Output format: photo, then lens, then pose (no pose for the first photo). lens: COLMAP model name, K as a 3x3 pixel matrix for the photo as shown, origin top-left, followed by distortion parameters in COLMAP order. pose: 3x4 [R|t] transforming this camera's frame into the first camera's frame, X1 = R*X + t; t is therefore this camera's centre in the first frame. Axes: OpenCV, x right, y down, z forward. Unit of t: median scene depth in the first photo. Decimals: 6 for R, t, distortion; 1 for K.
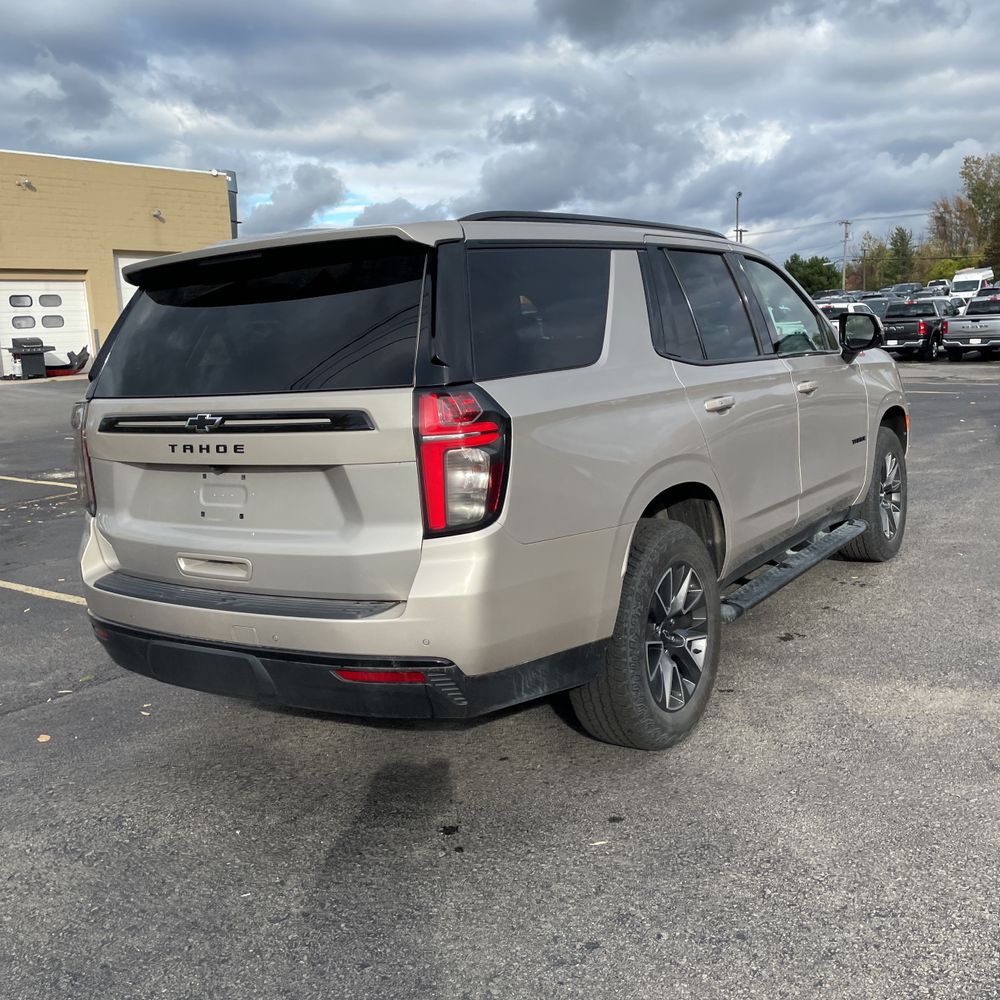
lens RADIAL K [[1047.5, 0, 479.0], [0, 1047.5, 523.2], [0, 0, 1]] dist [0.110434, -0.160316]
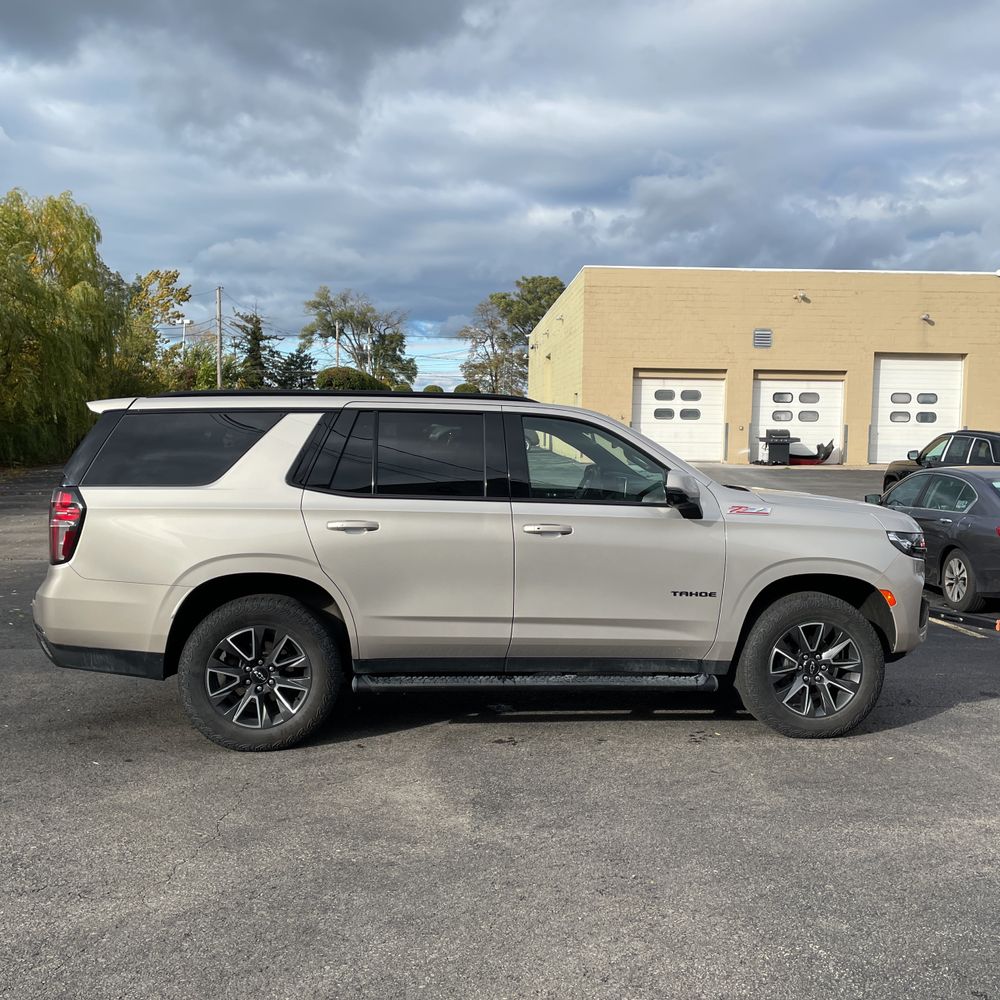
lens RADIAL K [[1047.5, 0, 479.0], [0, 1047.5, 523.2], [0, 0, 1]] dist [0.110434, -0.160316]
pose [[0.619601, 0.131212, -0.773872, 0.264144], [-0.188119, 0.982018, 0.015886, -0.032669], [0.762041, 0.135737, 0.633142, 0.050345]]
